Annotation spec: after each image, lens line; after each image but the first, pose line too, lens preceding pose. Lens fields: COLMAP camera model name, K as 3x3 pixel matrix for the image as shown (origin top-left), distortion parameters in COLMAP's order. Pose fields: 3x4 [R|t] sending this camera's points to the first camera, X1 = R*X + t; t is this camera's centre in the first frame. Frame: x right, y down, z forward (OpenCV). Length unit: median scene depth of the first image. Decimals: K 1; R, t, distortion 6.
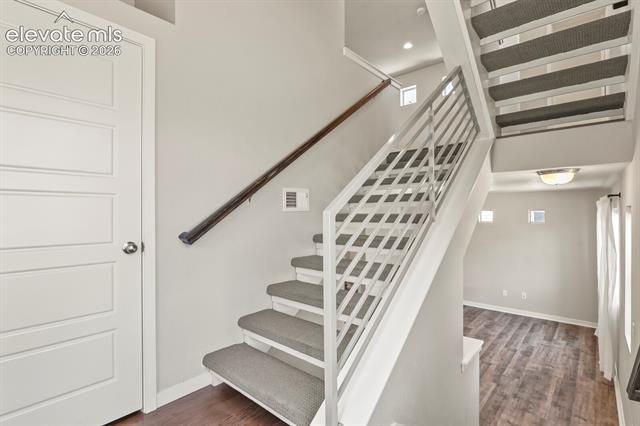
lens RADIAL K [[309.2, 0, 323.3], [0, 309.2, 211.4], [0, 0, 1]] dist [-0.002847, -0.005766]
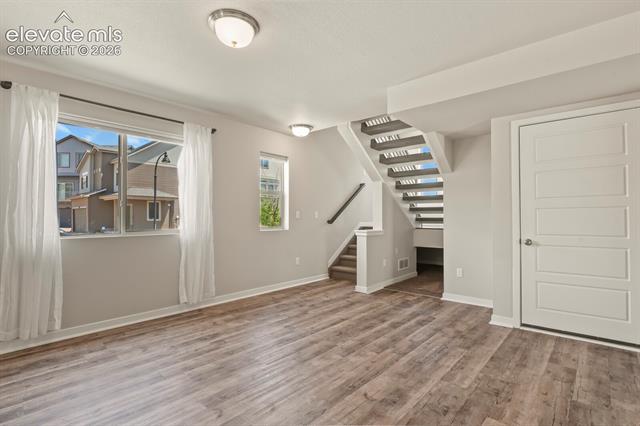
lens RADIAL K [[309.2, 0, 321.2], [0, 309.2, 214.8], [0, 0, 1]] dist [-0.002847, -0.005766]
pose [[-0.999997, 0.001811, 0.001795, 0.396547], [0.001791, 0.999941, -0.010756, 0.197847], [-0.001814, -0.010753, -0.999941, 1.547846]]
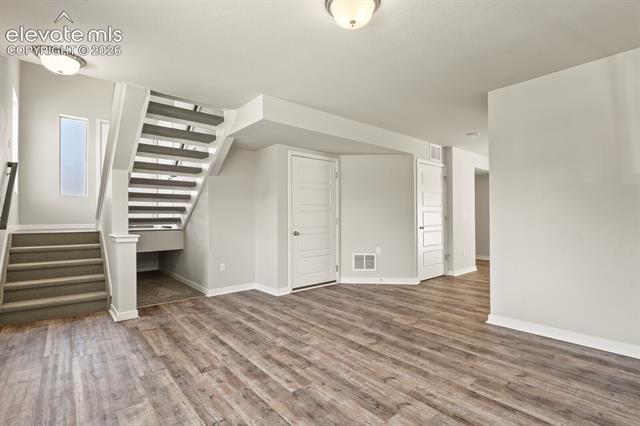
lens RADIAL K [[309.2, 0, 326.6], [0, 309.2, 215.0], [0, 0, 1]] dist [-0.002847, -0.005766]
pose [[-0.133388, -0.005659, -0.991048, 0.918274], [0.009841, 0.999927, -0.007034, 0.199008], [0.991015, -0.010691, -0.133323, 1.129183]]
